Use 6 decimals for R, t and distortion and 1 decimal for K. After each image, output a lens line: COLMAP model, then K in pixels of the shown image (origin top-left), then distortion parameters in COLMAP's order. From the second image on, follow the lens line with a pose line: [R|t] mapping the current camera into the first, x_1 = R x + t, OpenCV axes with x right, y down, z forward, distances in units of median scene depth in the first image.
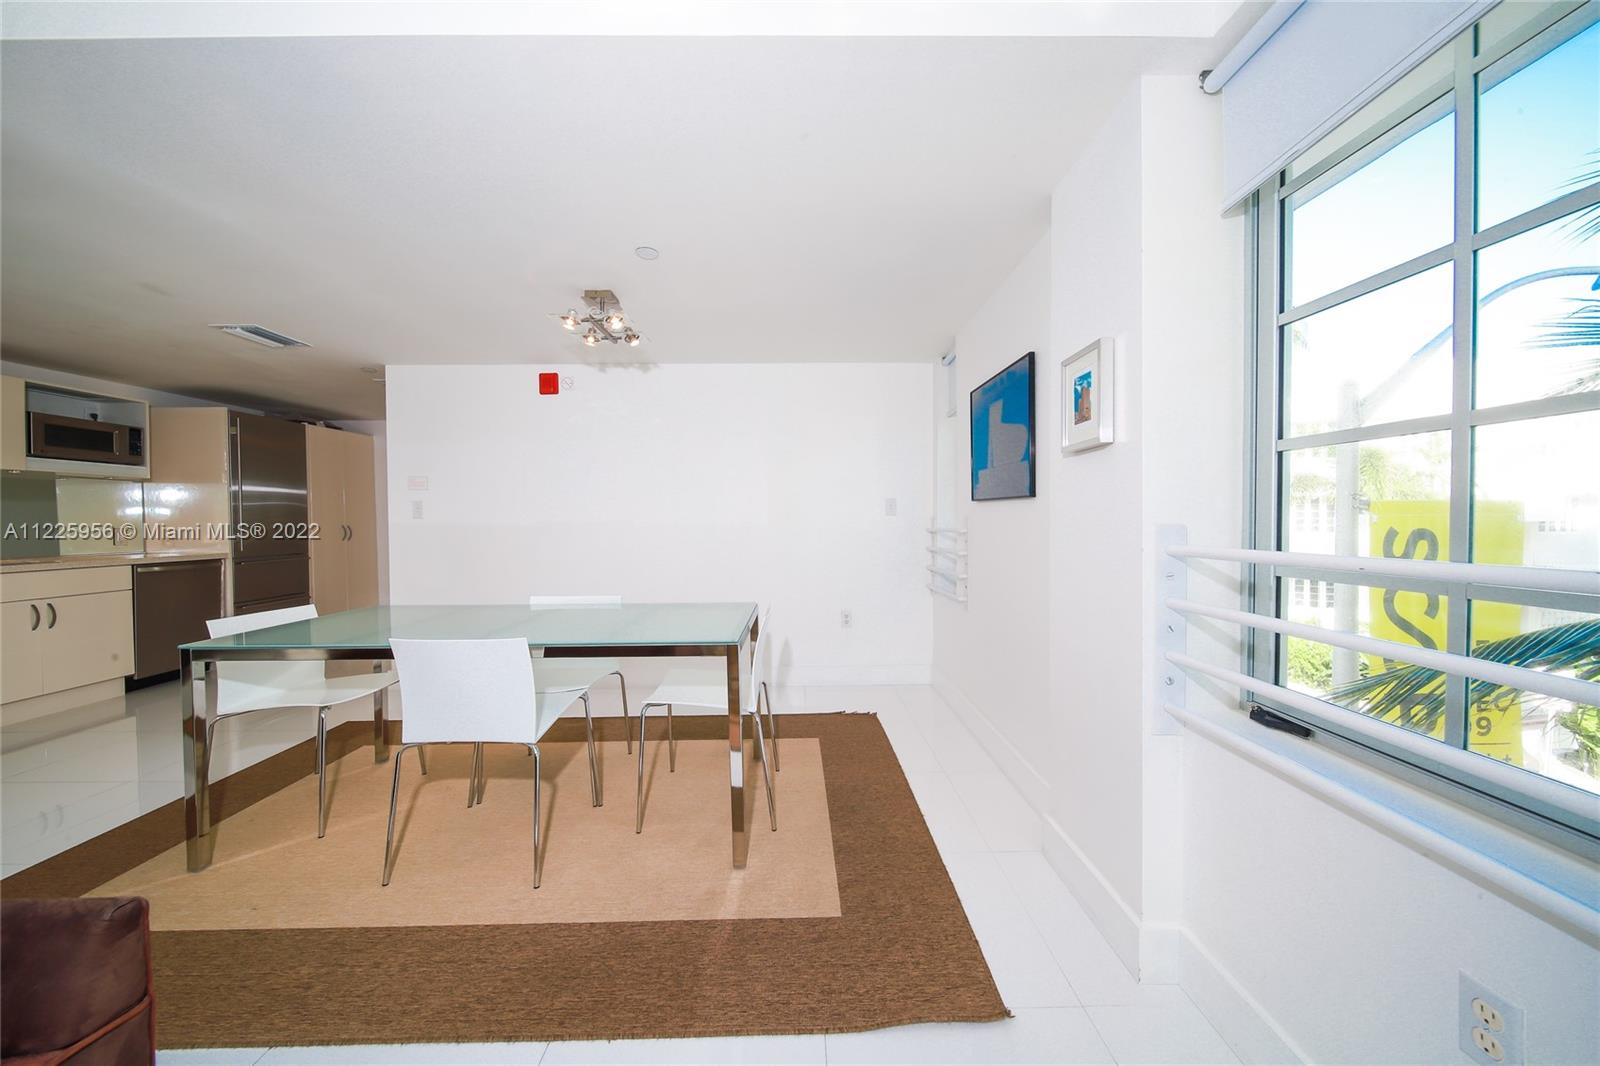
lens RADIAL K [[558.1, 0, 801.9], [0, 558.1, 532.0], [0, 0, 1]] dist [-0.000779, -0.000329]
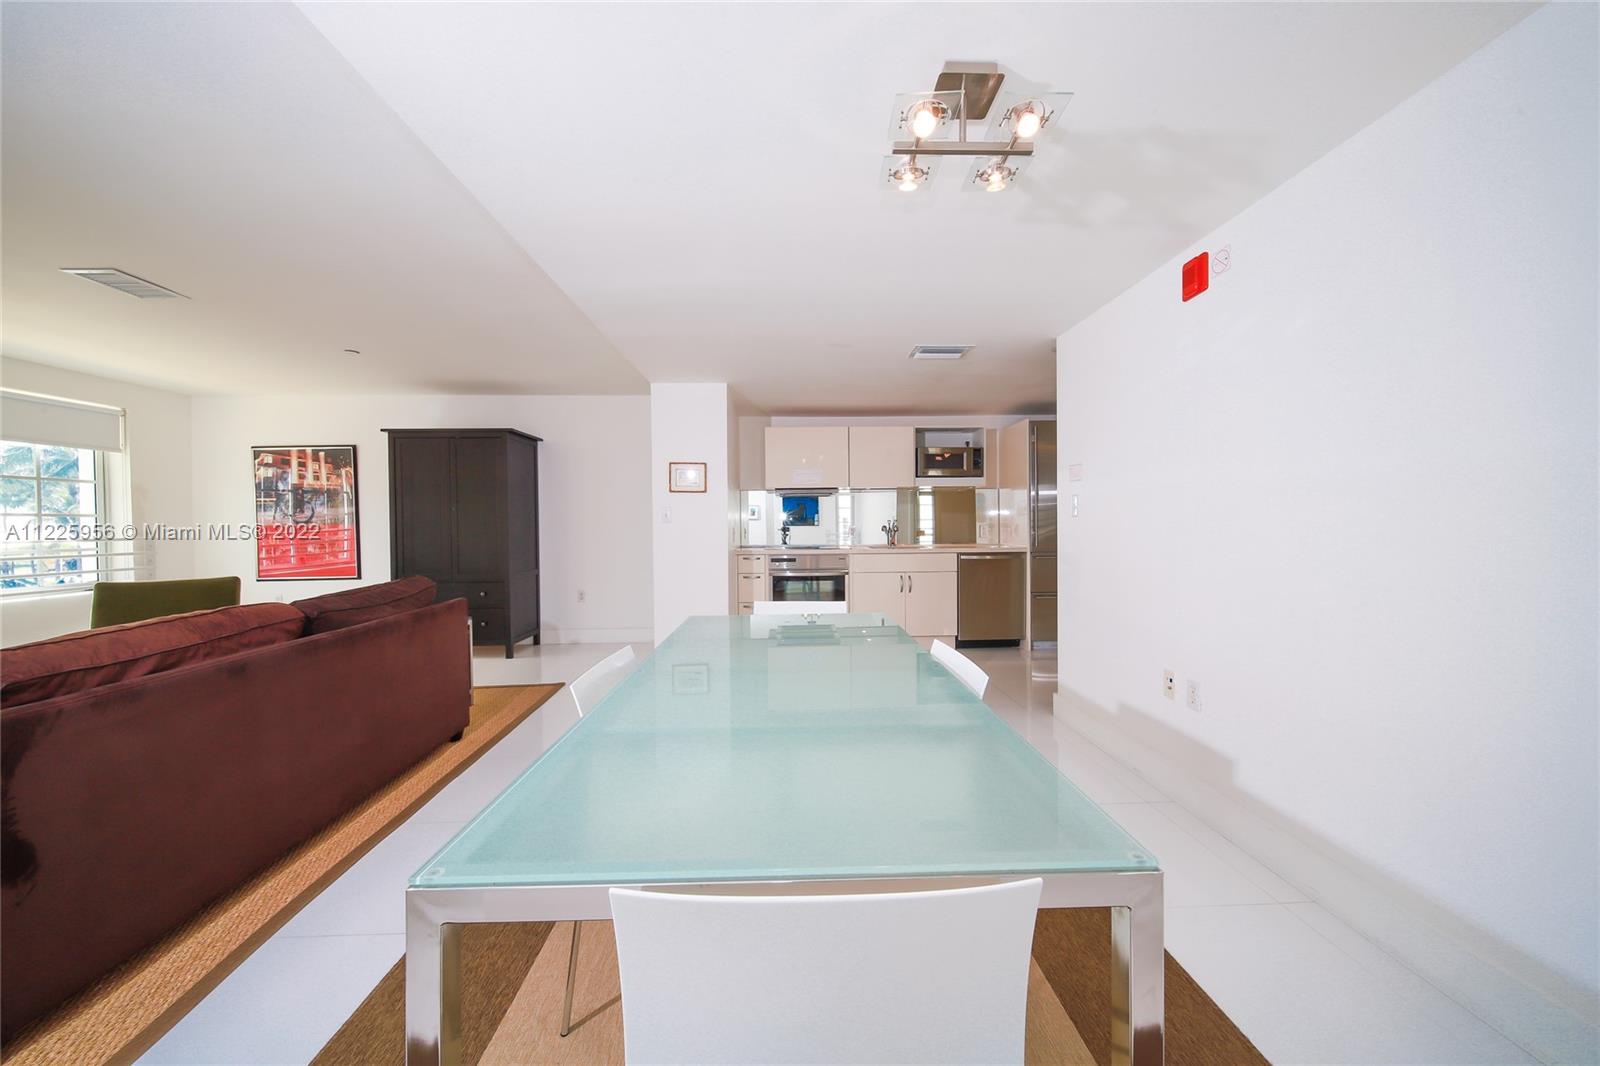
lens RADIAL K [[558.1, 0, 801.9], [0, 558.1, 532.0], [0, 0, 1]] dist [-0.000779, -0.000329]
pose [[0.017961, 0.021197, -0.999614, 0.110981], [-0.014468, 0.999676, 0.020939, -0.012775], [0.999734, 0.014087, 0.018262, 0.593835]]
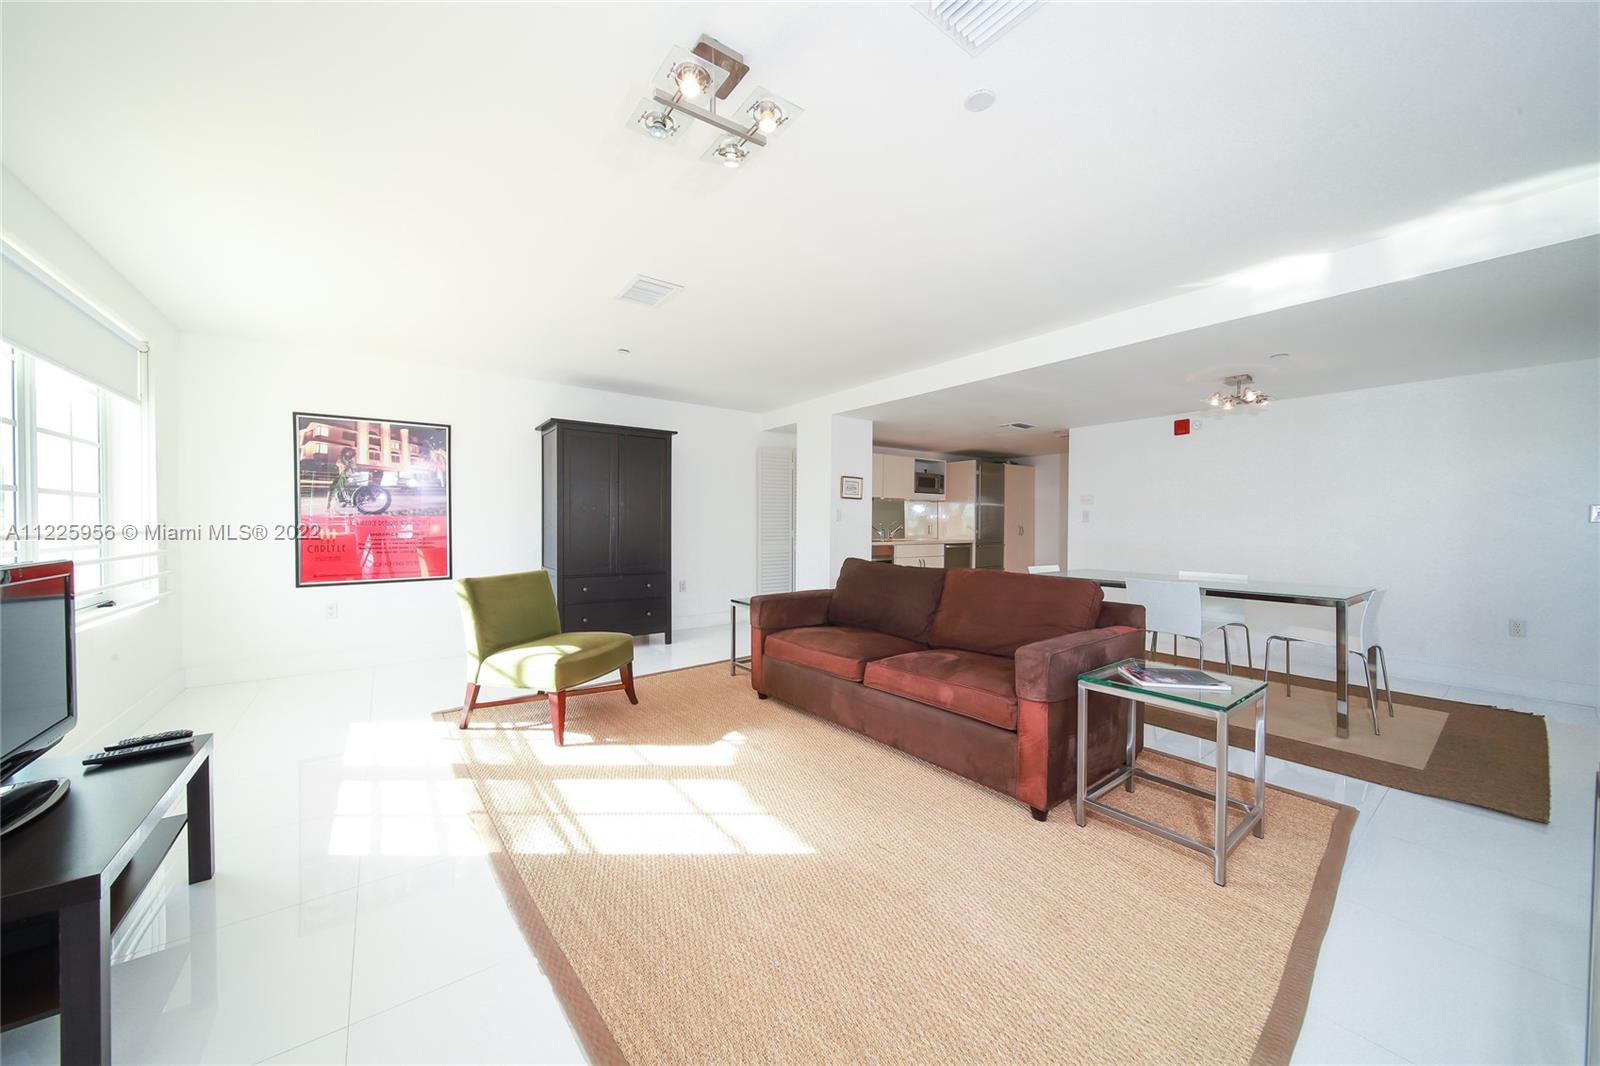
lens RADIAL K [[558.1, 0, 801.9], [0, 558.1, 532.0], [0, 0, 1]] dist [-0.000779, -0.000329]
pose [[0.588580, 0.024197, -0.808076, 0.125937], [-0.029085, 0.999539, 0.008746, 0.014213], [0.807915, 0.018355, 0.589013, -0.599206]]
